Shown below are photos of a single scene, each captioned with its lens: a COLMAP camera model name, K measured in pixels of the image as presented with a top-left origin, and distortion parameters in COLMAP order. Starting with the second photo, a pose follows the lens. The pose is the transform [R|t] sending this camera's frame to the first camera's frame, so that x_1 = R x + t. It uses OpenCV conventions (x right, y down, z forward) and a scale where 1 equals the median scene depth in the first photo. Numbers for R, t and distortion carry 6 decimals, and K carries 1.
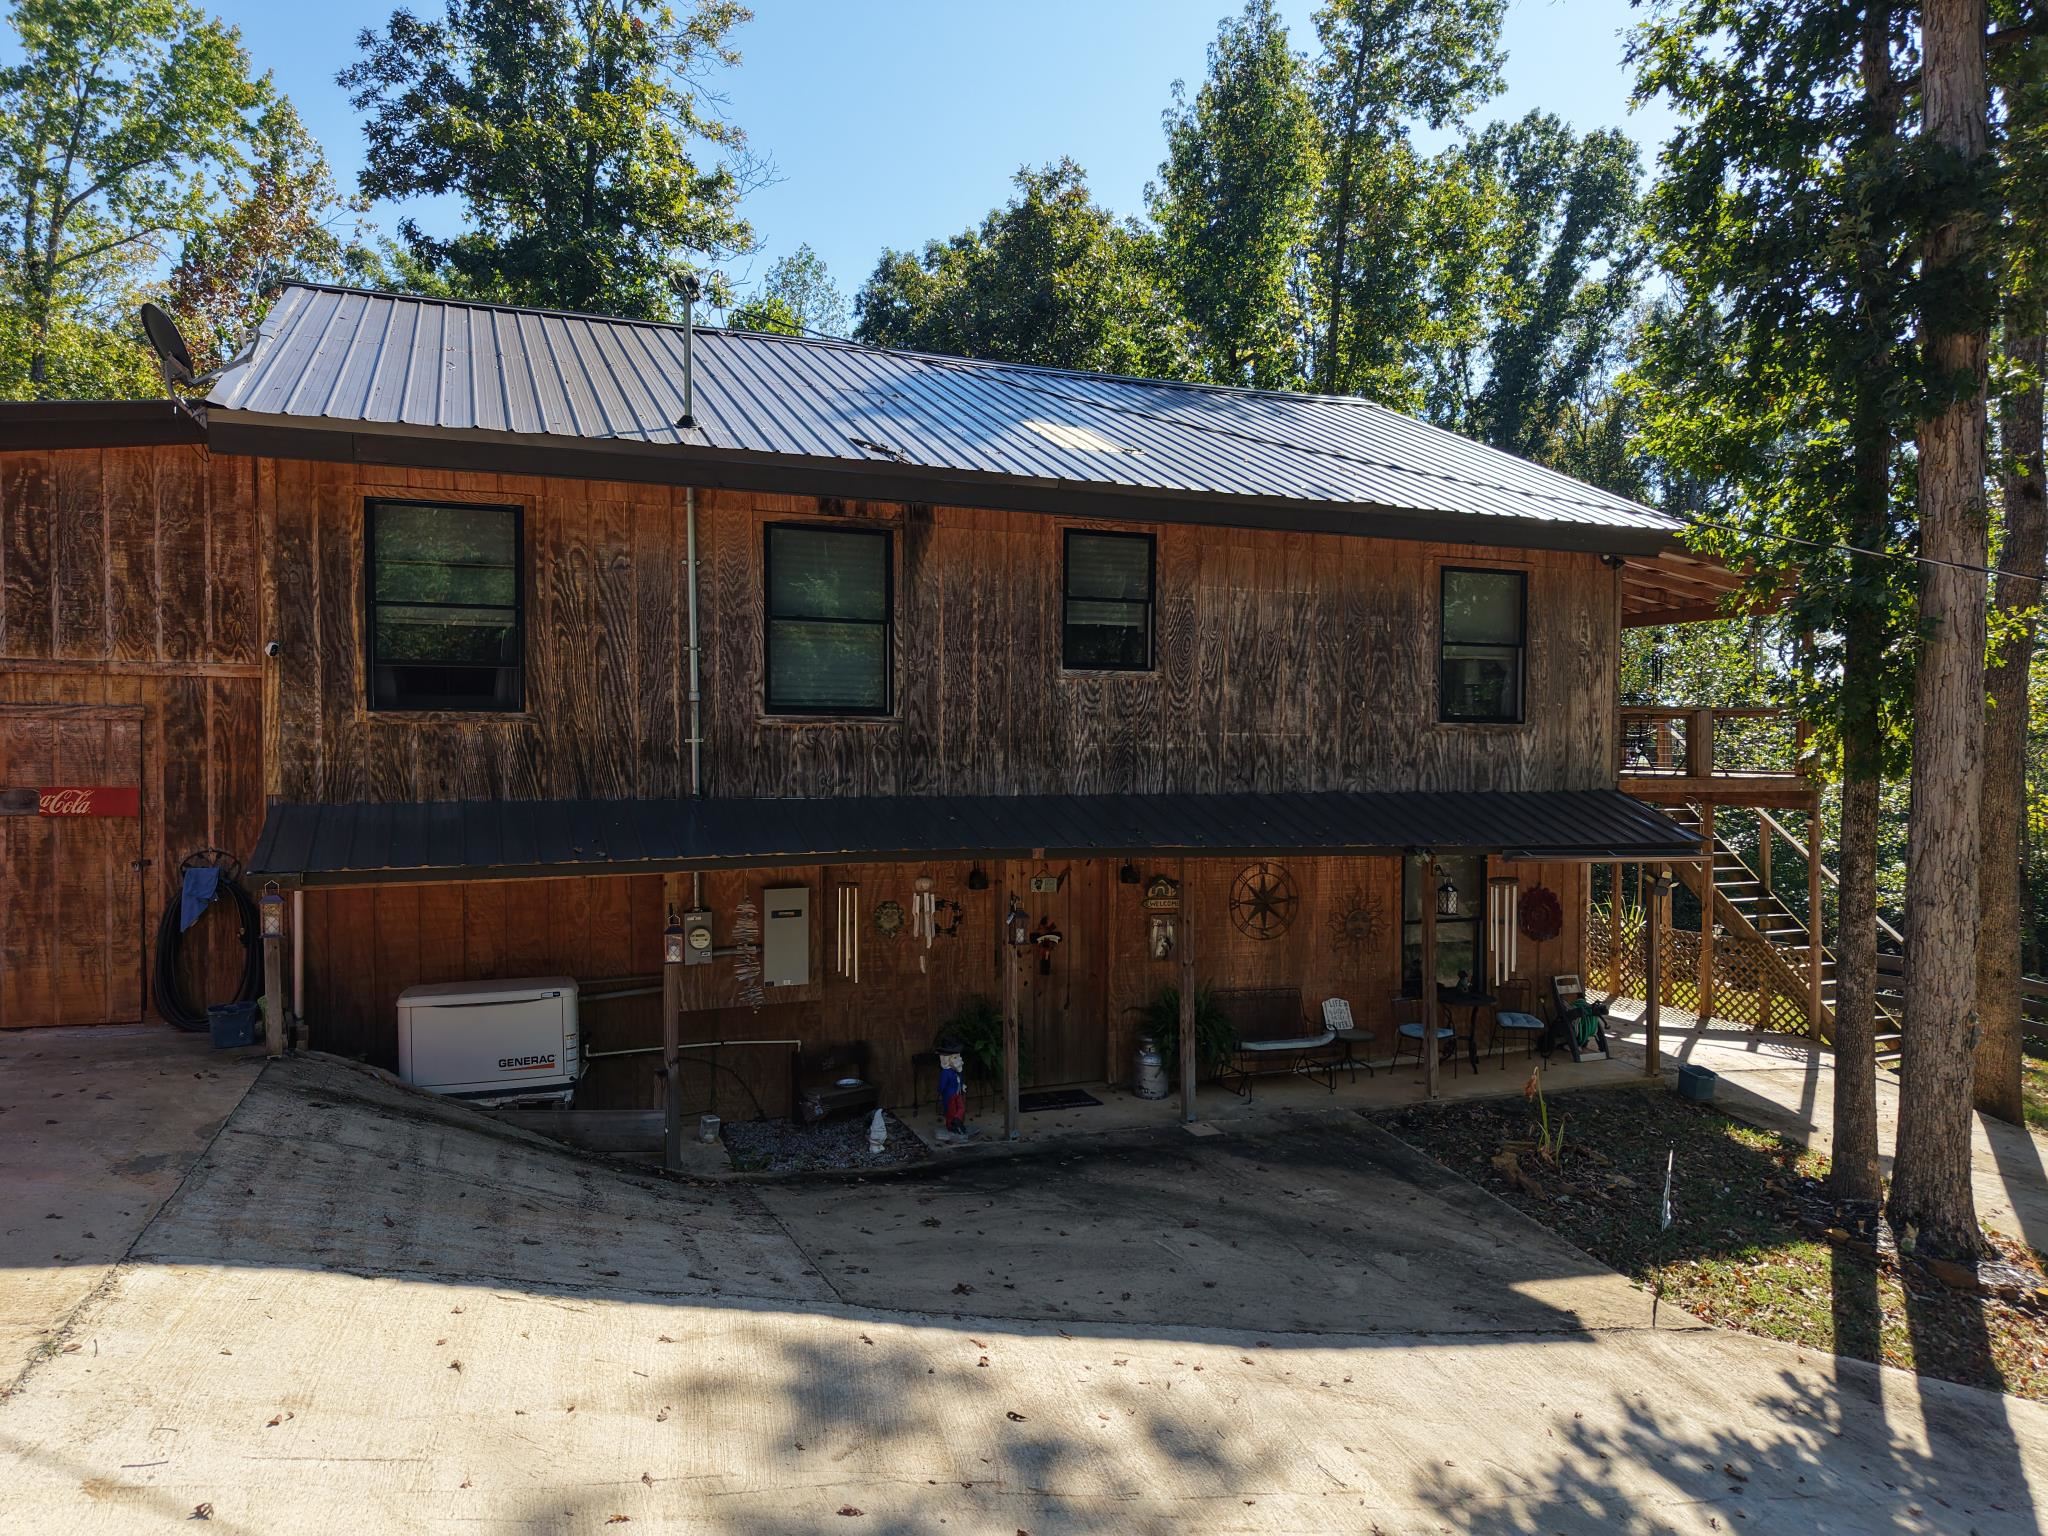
lens RADIAL K [[1341.6, 0, 1024.0], [0, 1341.6, 768.0], [0, 0, 1]] dist [0.002572, -0.000473]
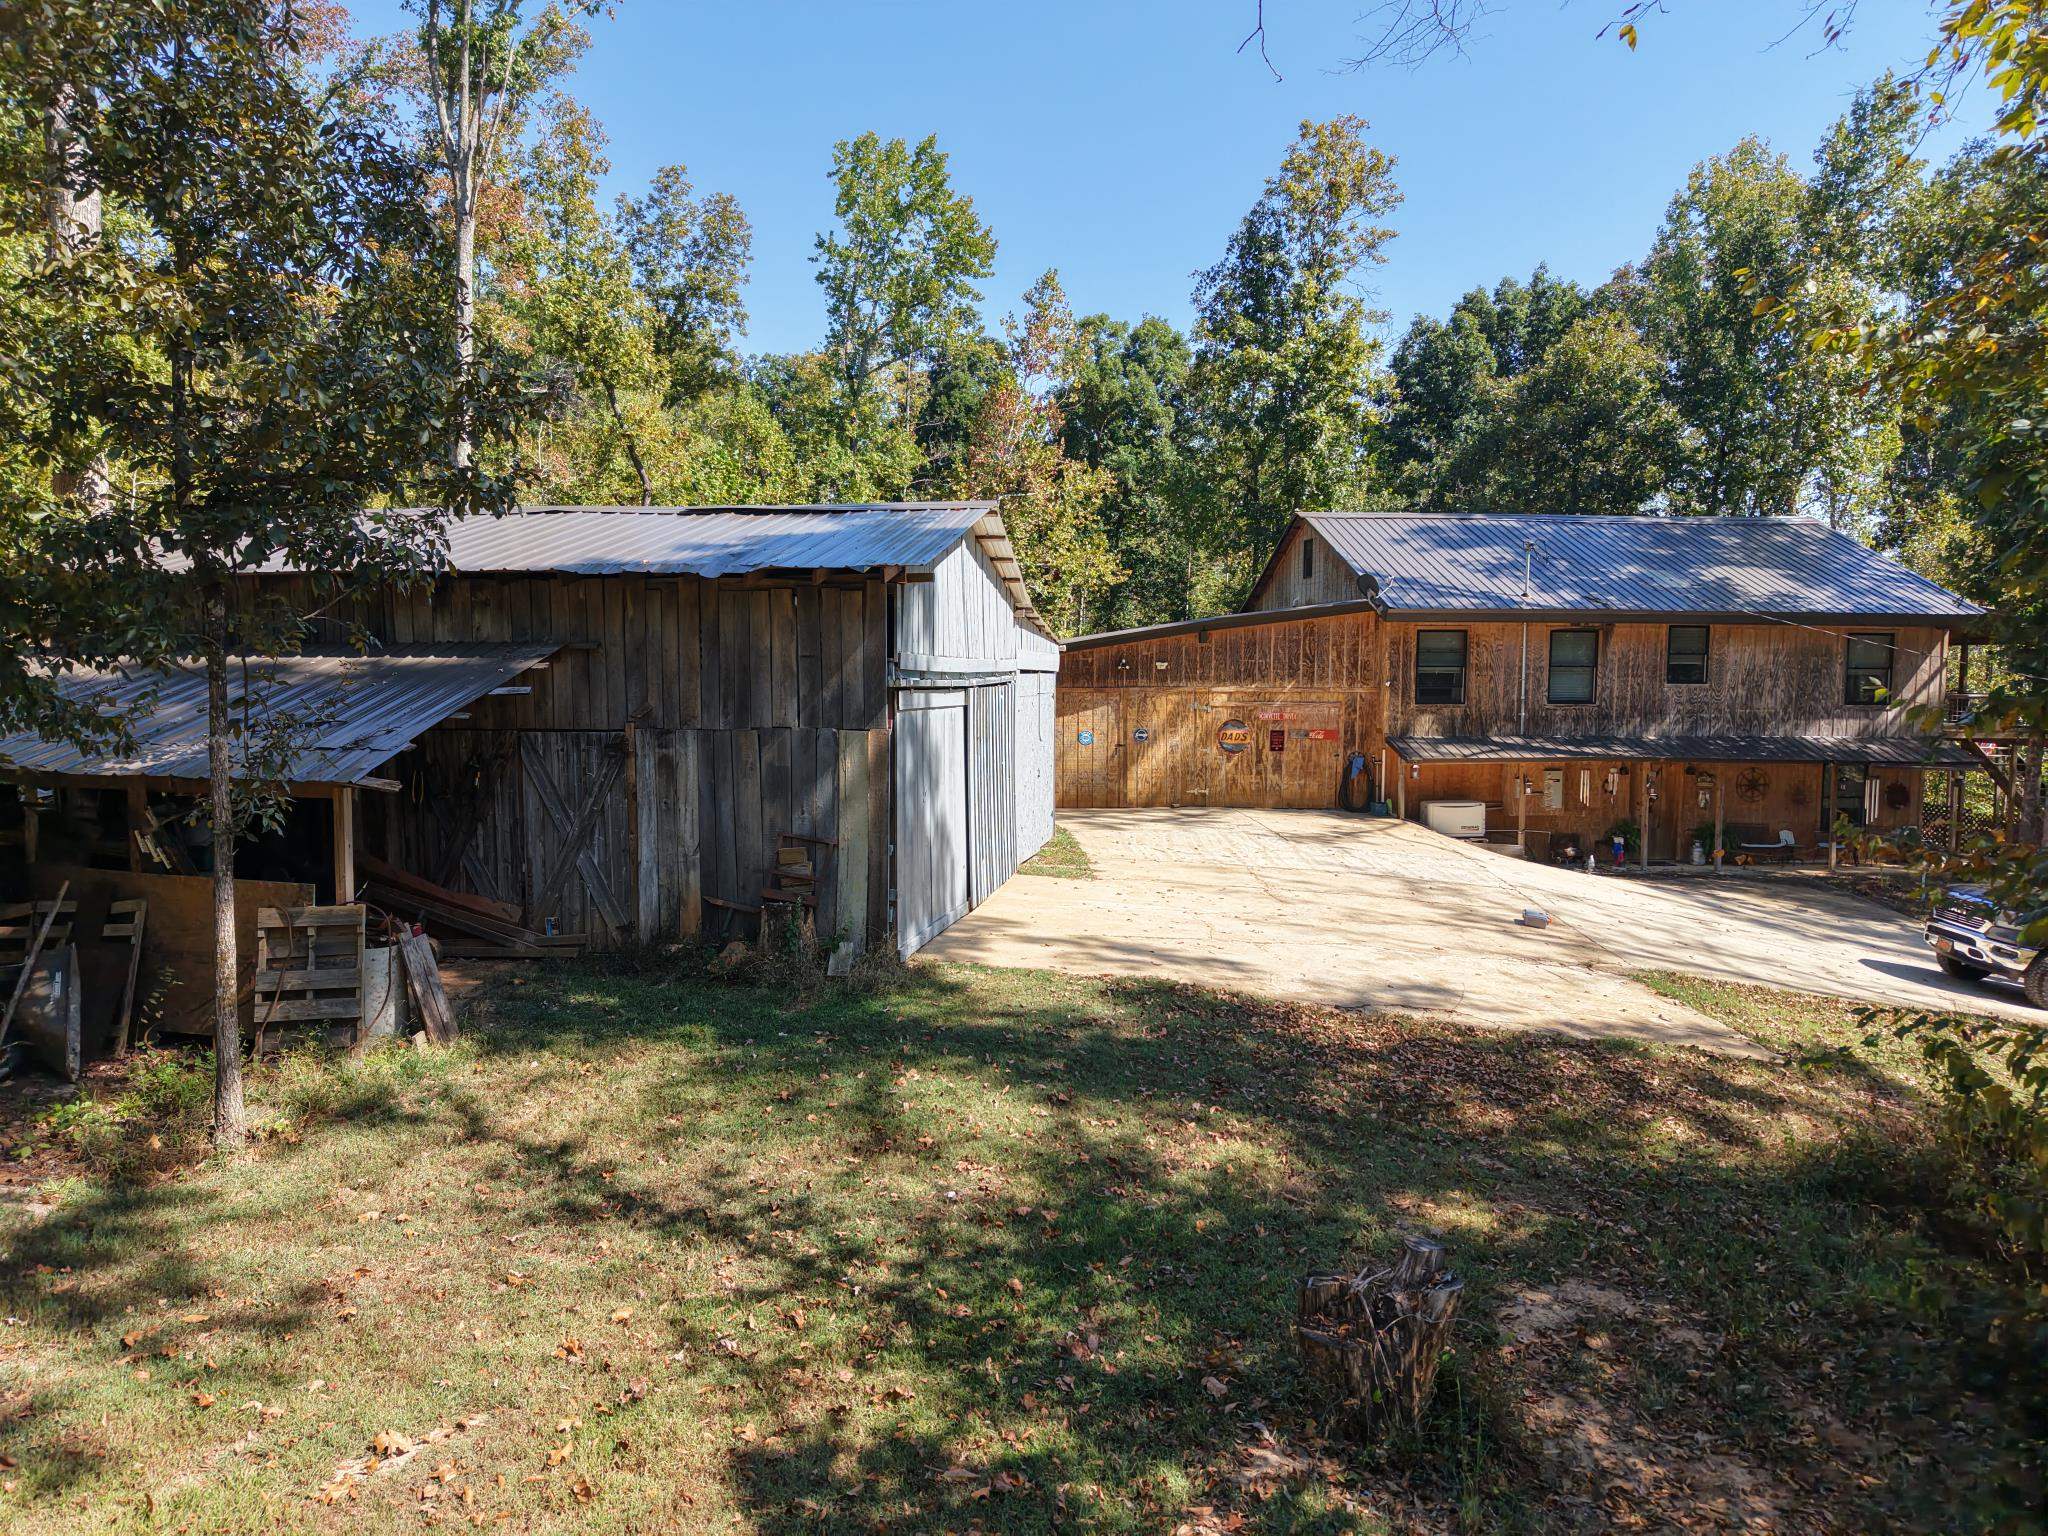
lens RADIAL K [[1341.6, 0, 1024.0], [0, 1341.6, 768.0], [0, 0, 1]] dist [0.002572, -0.000473]
pose [[0.960047, 0.021167, -0.279036, -0.421042], [-0.003852, 0.998040, 0.062454, -0.071676], [0.279812, -0.058884, 0.958247, -1.720513]]
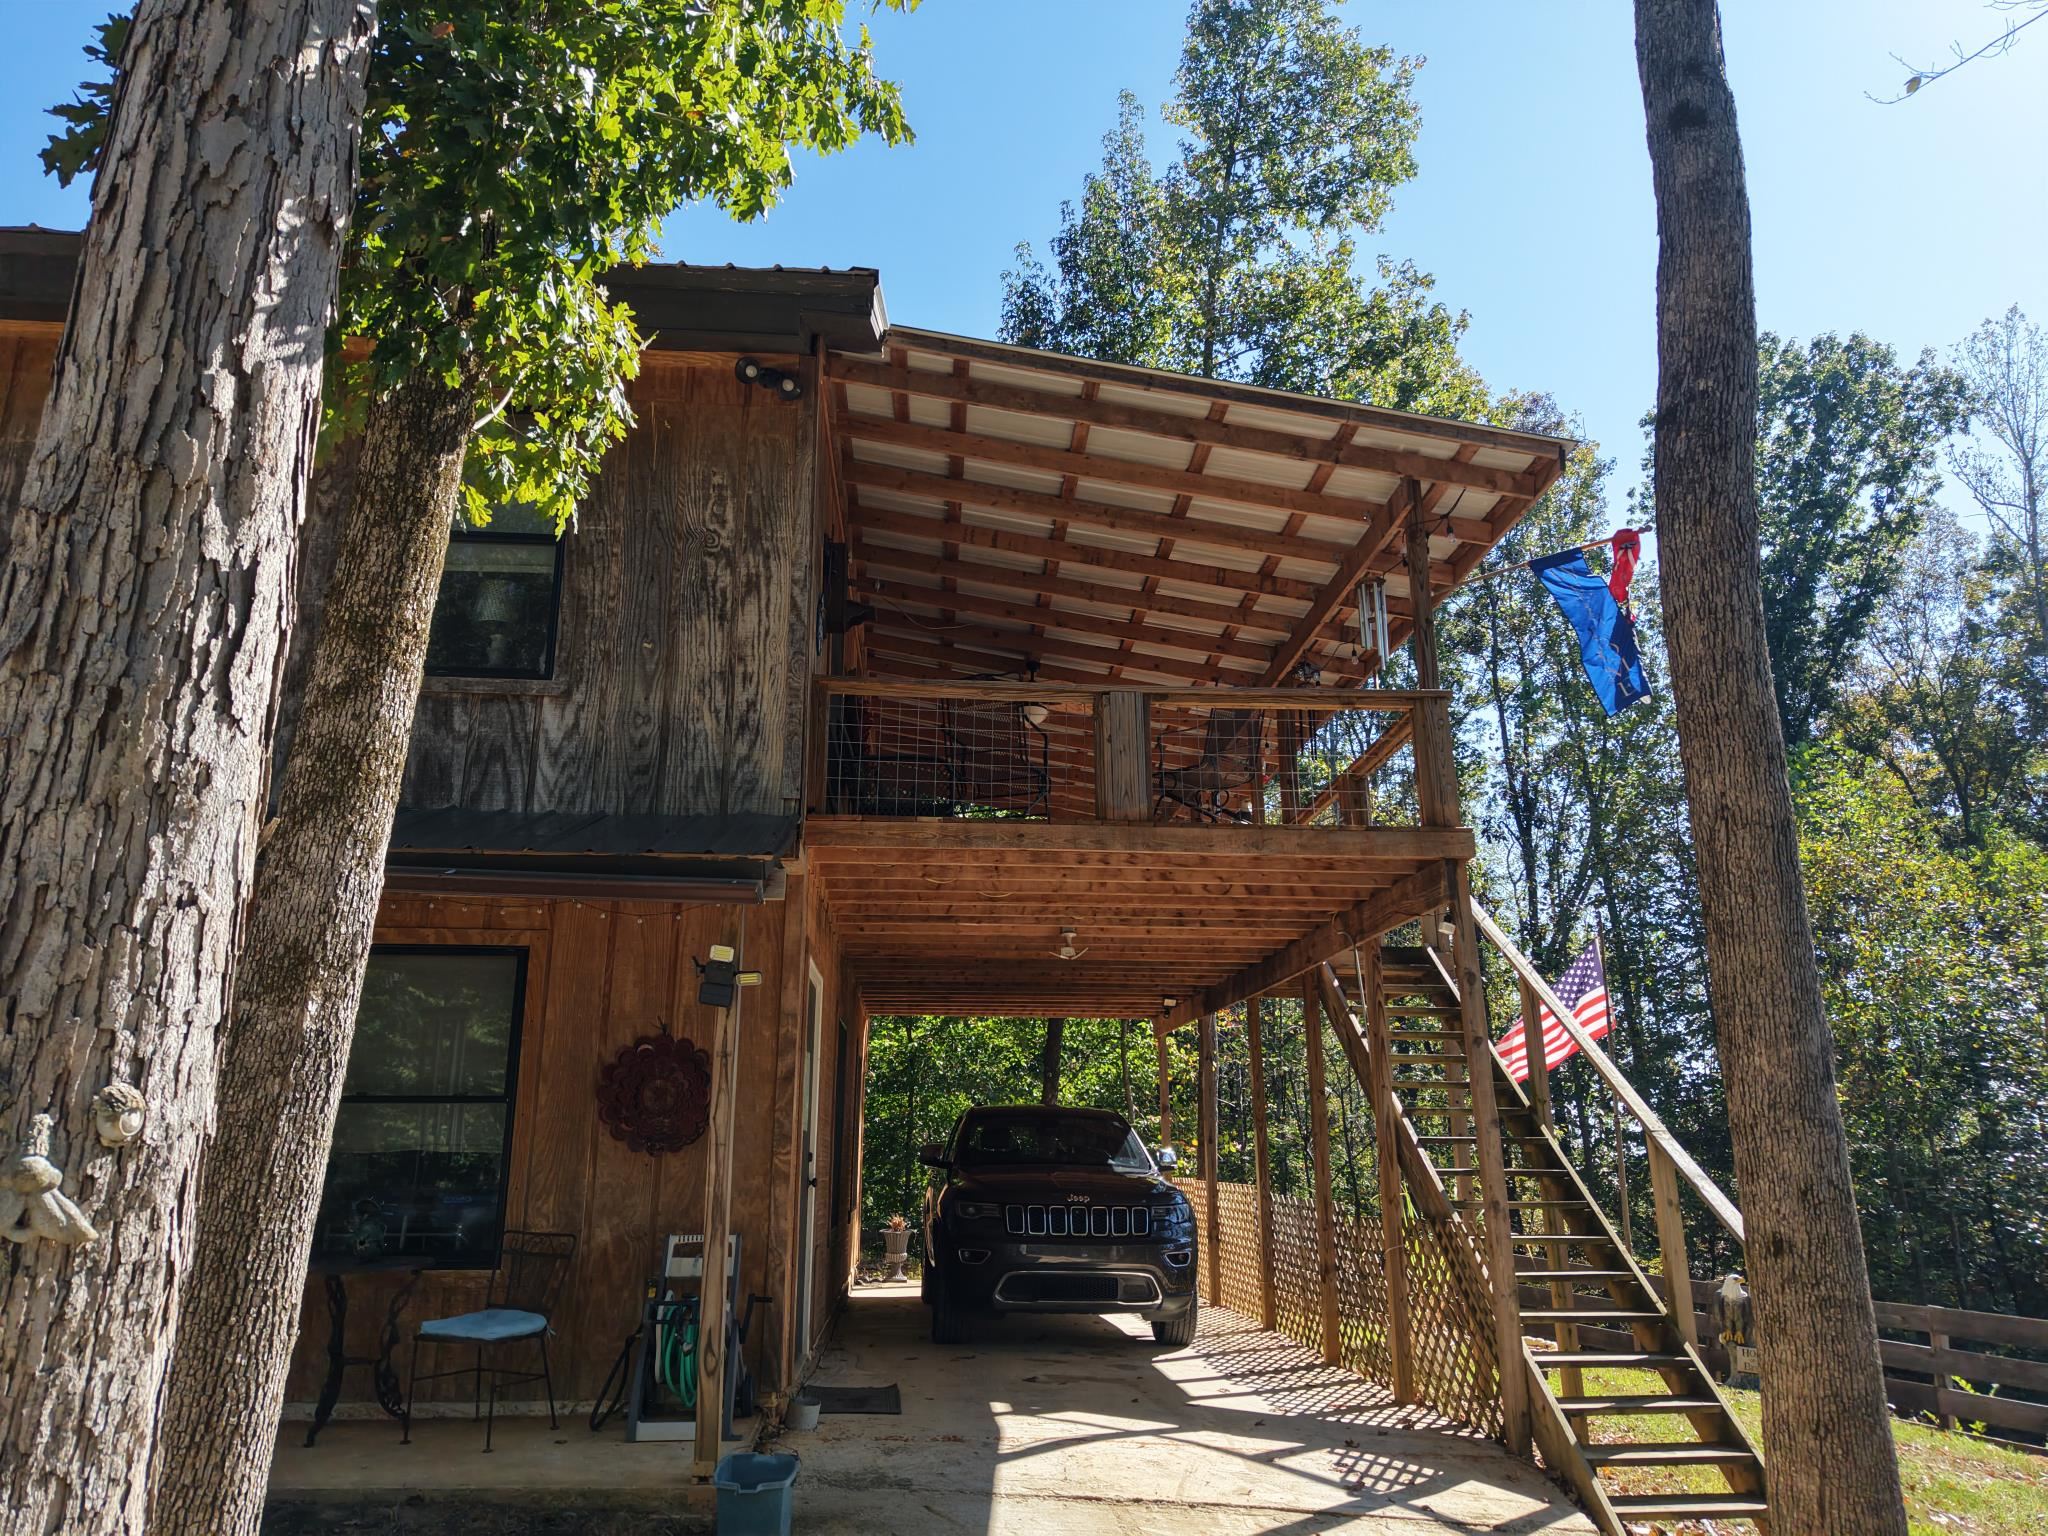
lens RADIAL K [[1341.6, 0, 1024.0], [0, 1341.6, 768.0], [0, 0, 1]] dist [0.002572, -0.000473]
pose [[0.950435, -0.088806, -0.297971, 0.833374], [-0.004801, 0.954037, -0.299650, 0.178229], [0.310887, 0.286228, 0.906324, 0.745500]]
